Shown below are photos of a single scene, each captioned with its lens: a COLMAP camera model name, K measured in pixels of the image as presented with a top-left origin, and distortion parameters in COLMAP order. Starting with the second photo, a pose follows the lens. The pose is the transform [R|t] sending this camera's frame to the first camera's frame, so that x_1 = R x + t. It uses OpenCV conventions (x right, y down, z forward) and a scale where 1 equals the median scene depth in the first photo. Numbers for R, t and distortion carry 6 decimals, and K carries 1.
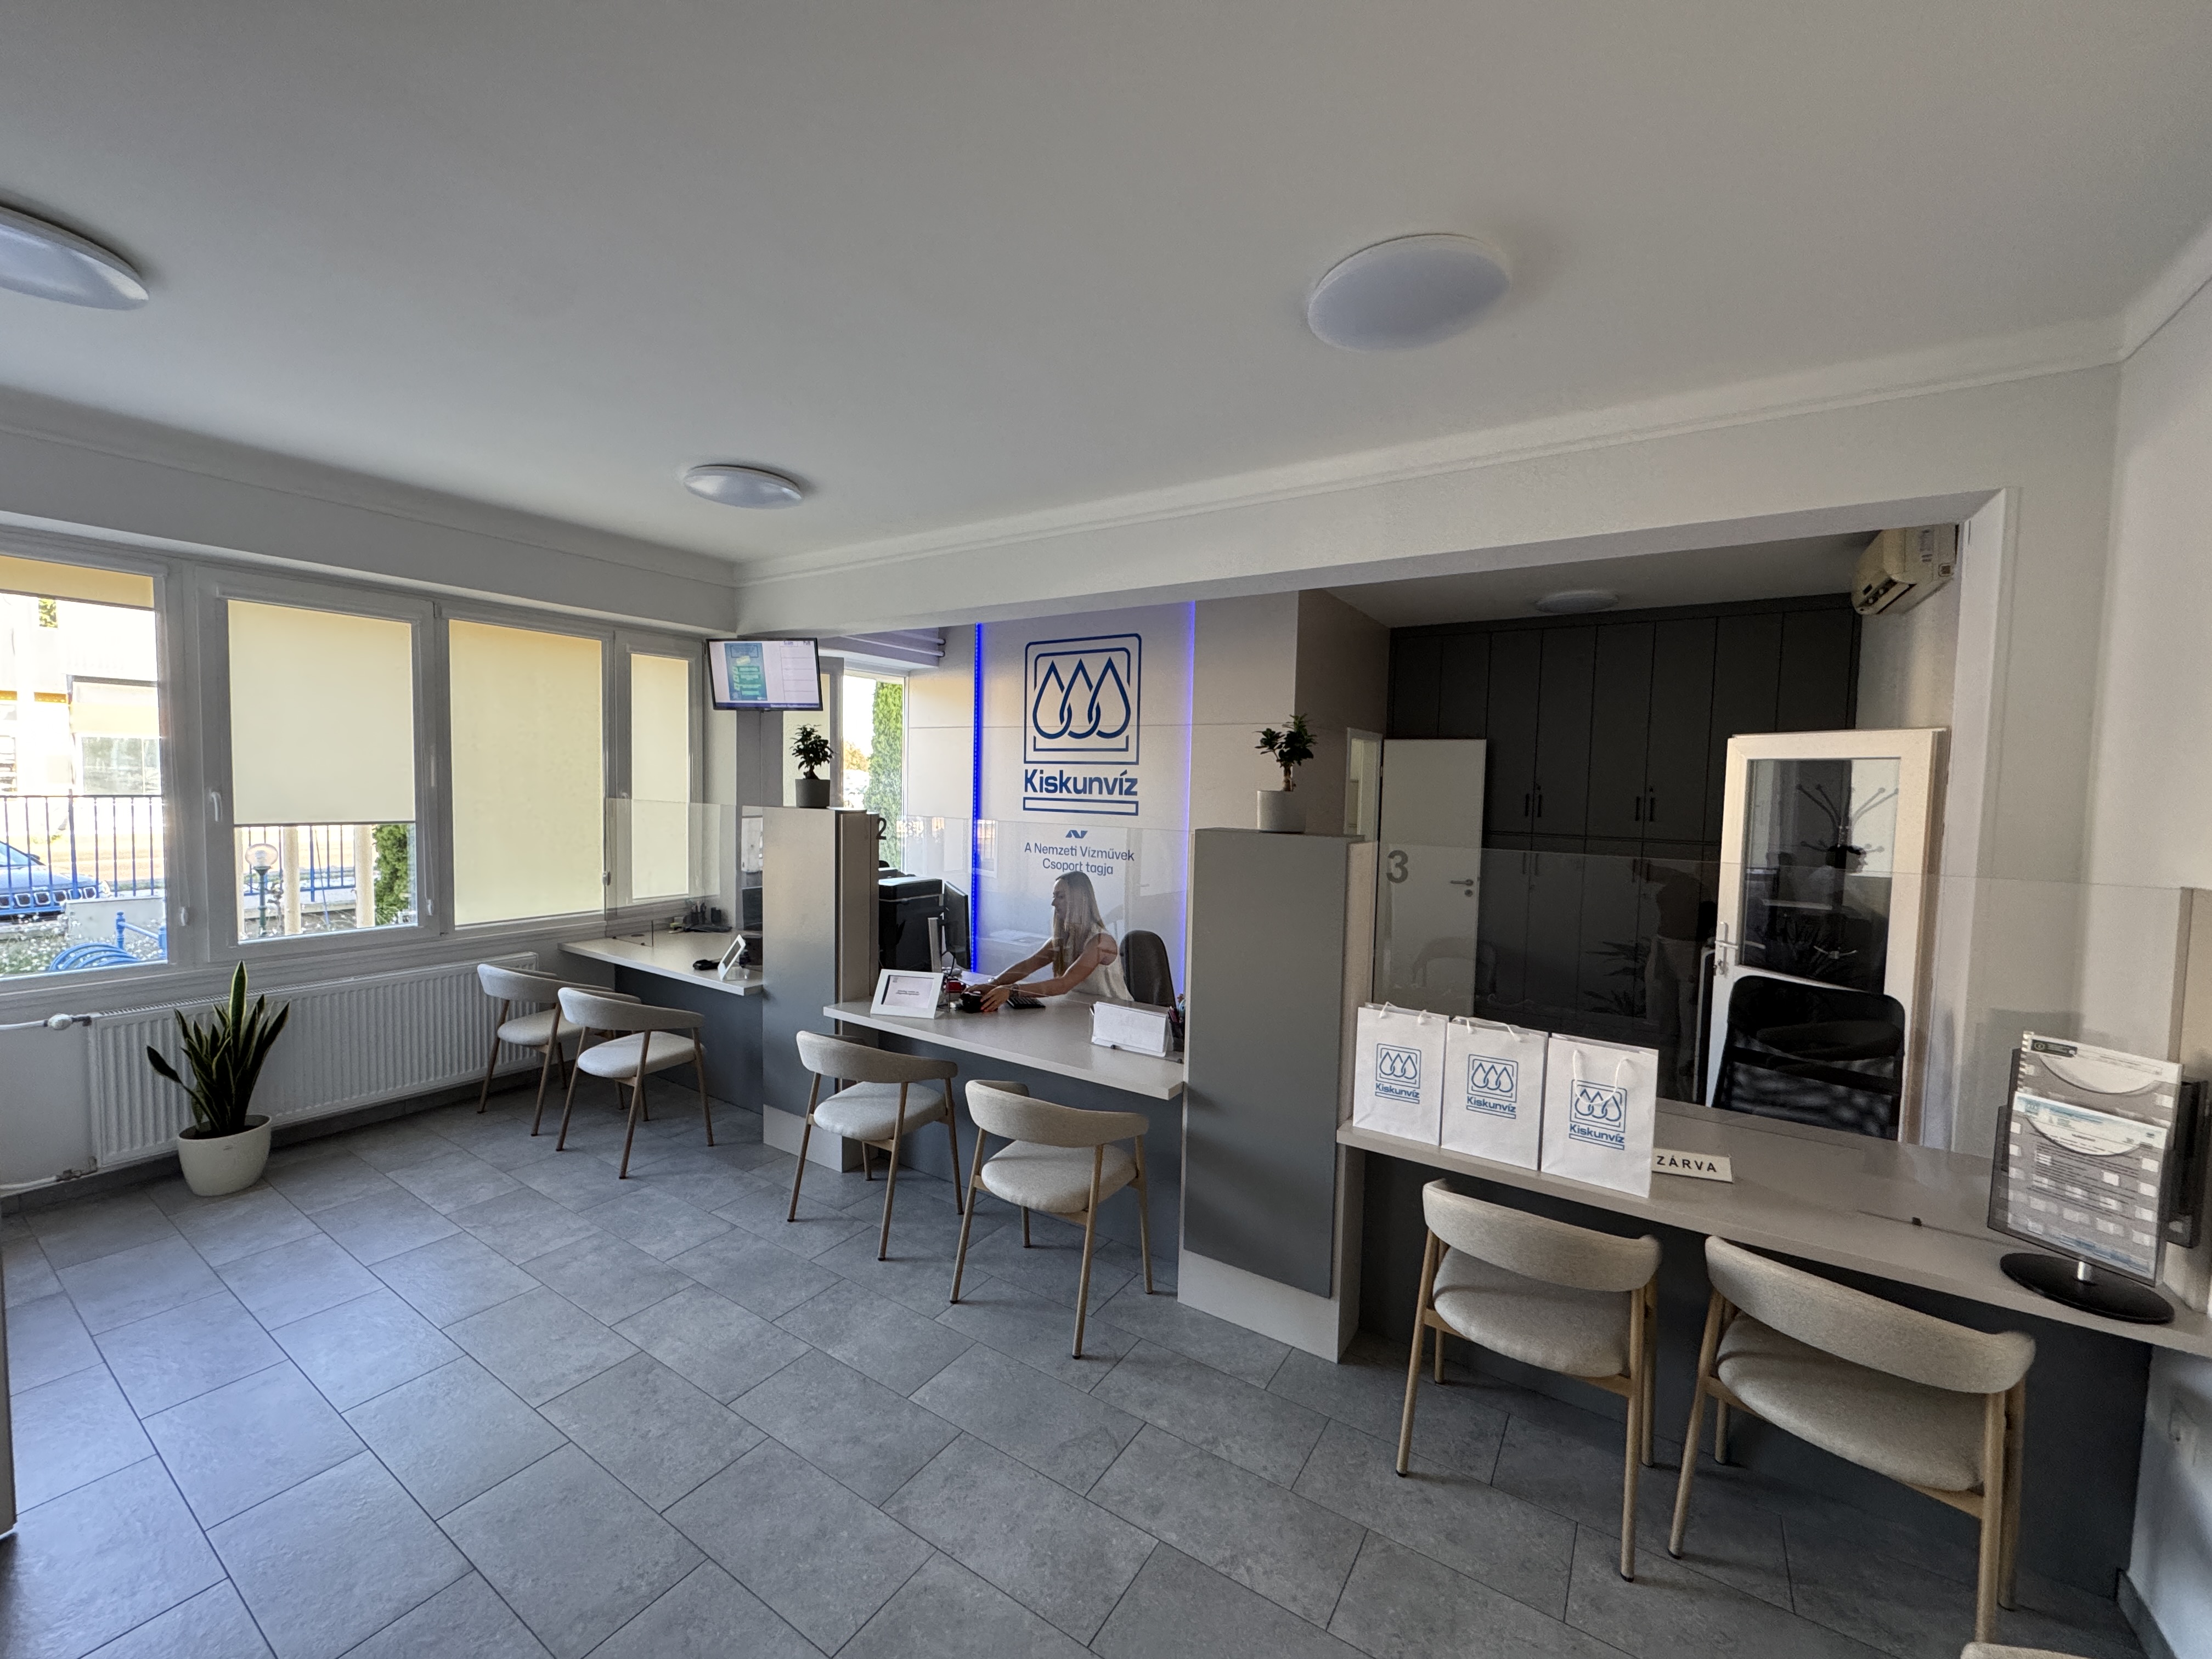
lens RADIAL K [[879.5, 0, 1110.2], [0, 879.5, 828.8], [0, 0, 1]] dist [-0.003454, -0.000856]
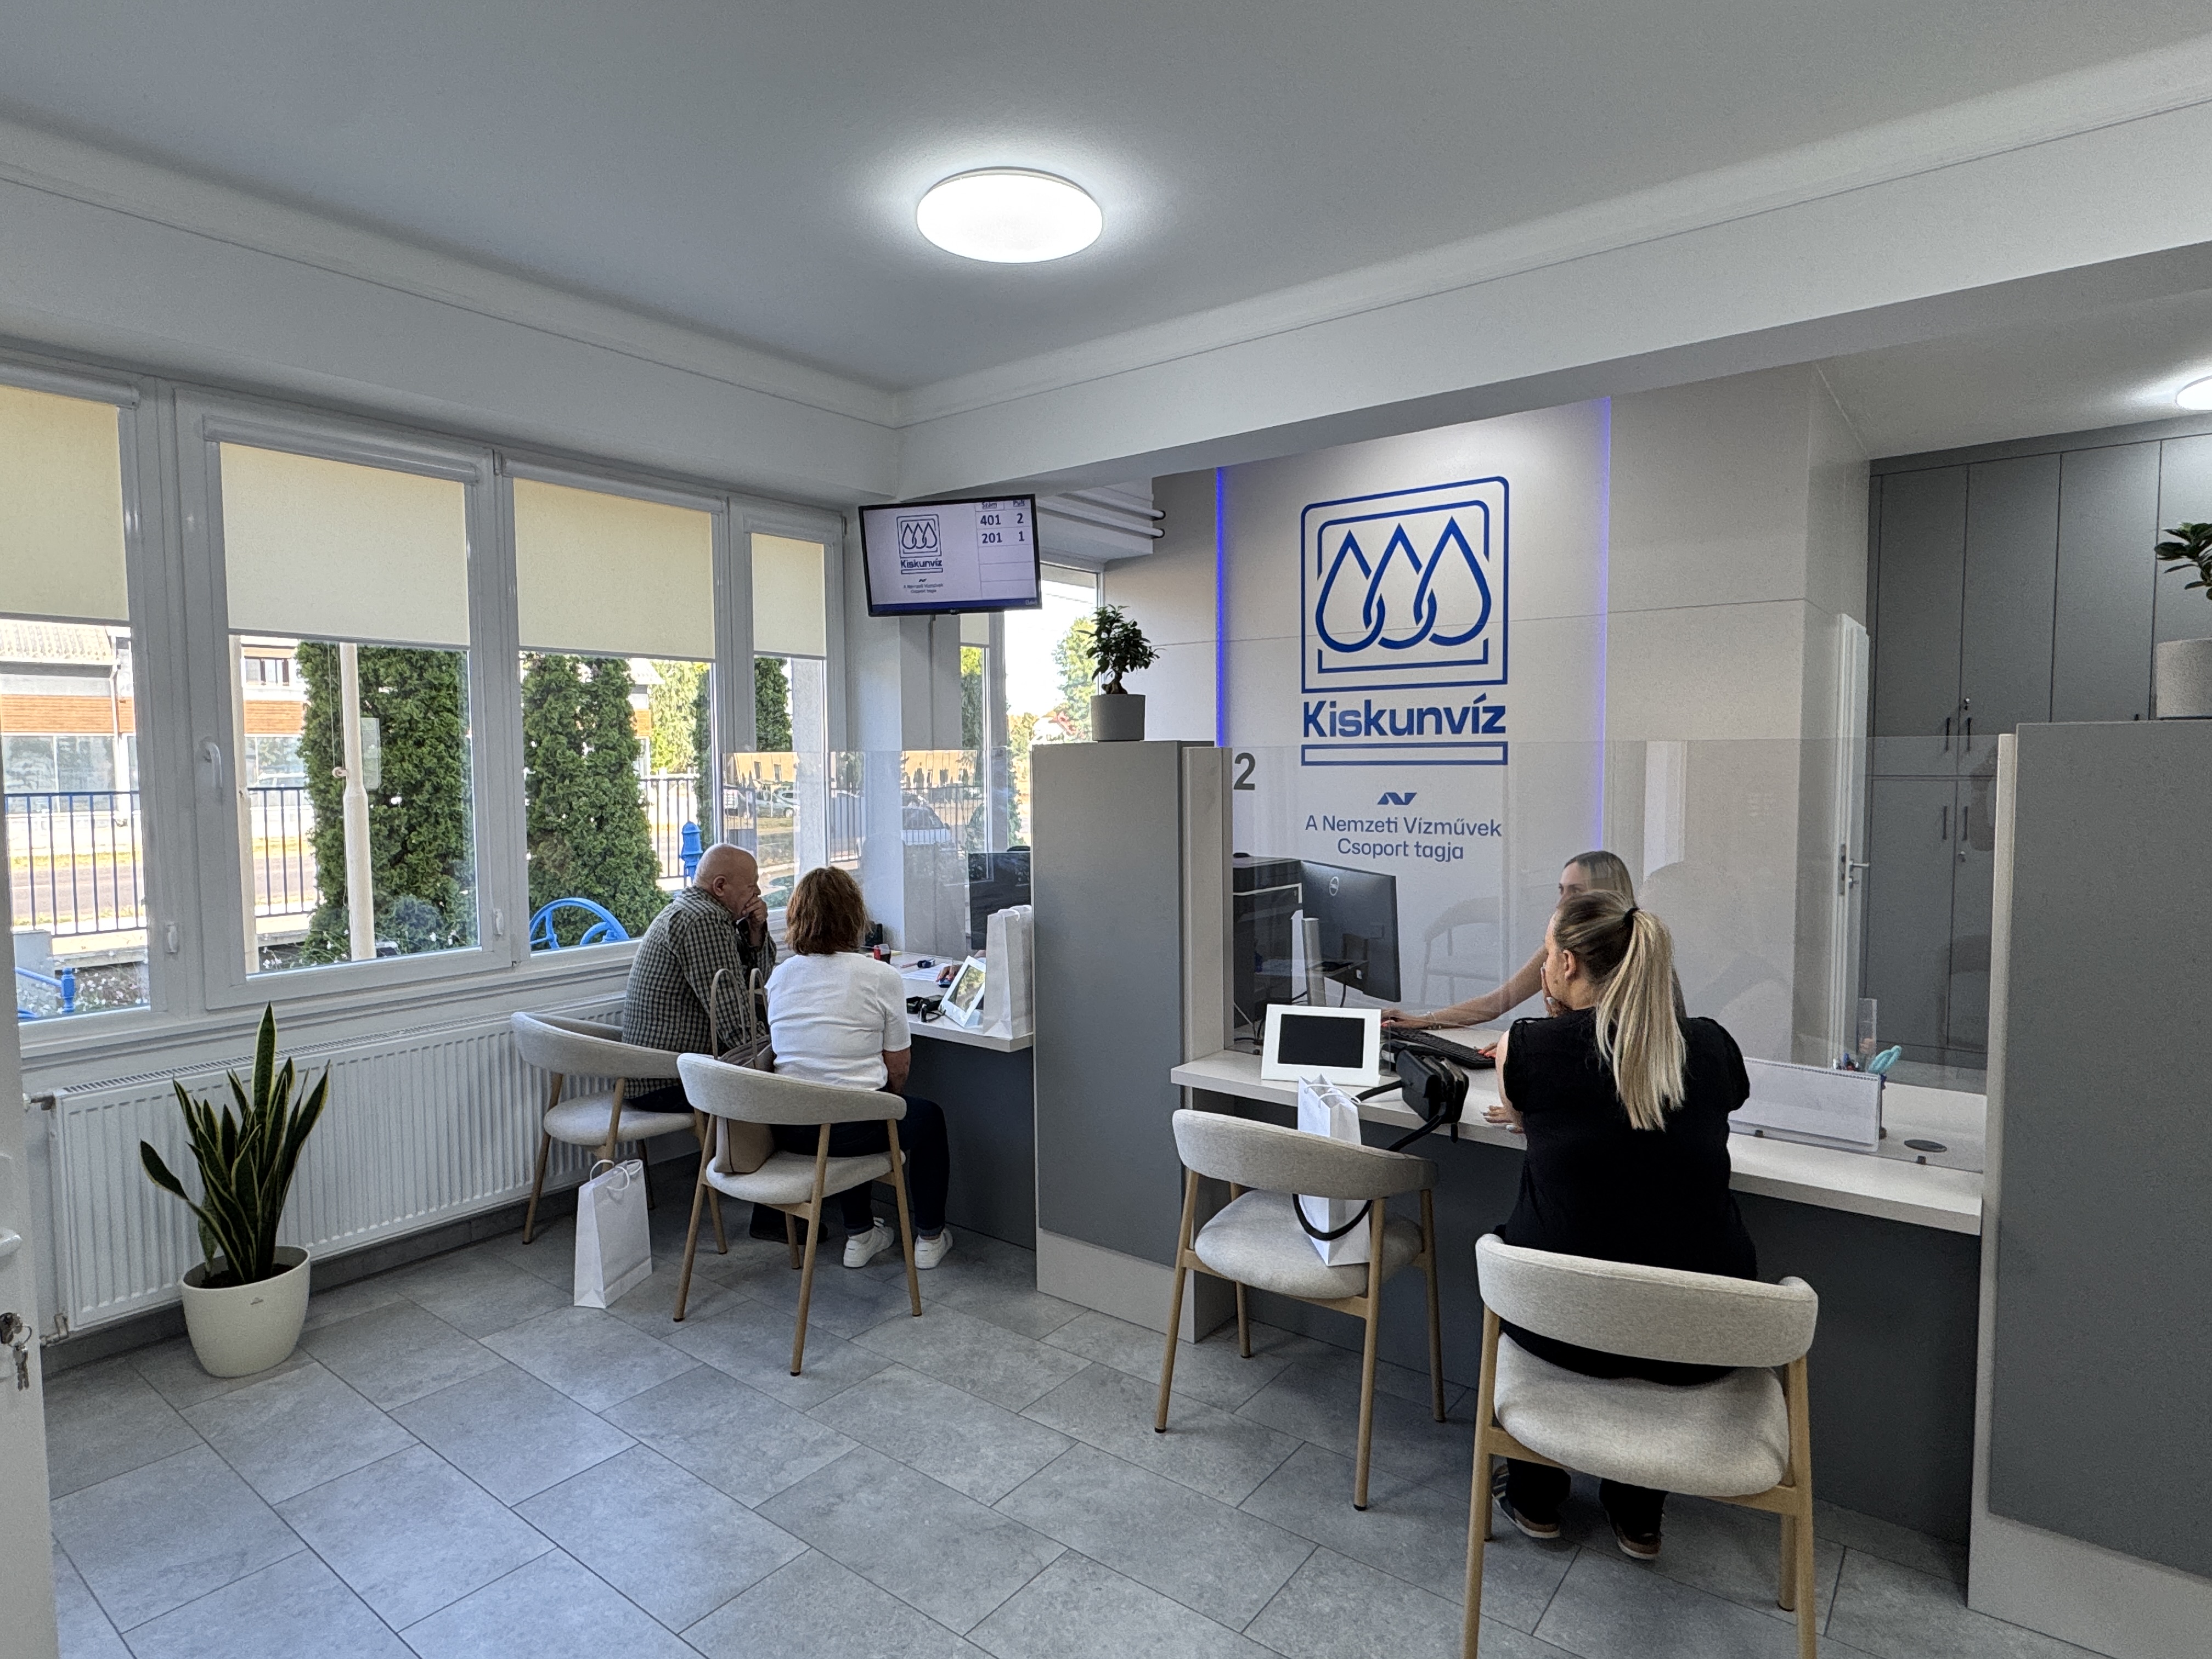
lens RADIAL K [[1216.9, 0, 1101.6], [0, 1216.9, 824.3], [0, 0, 1]] dist [-0.002482, 0.002815]
pose [[0.995624, -0.026052, -0.089750, -0.179121], [0.025832, 0.999660, -0.003613, 0.023134], [0.089814, 0.001279, 0.995958, 0.103134]]
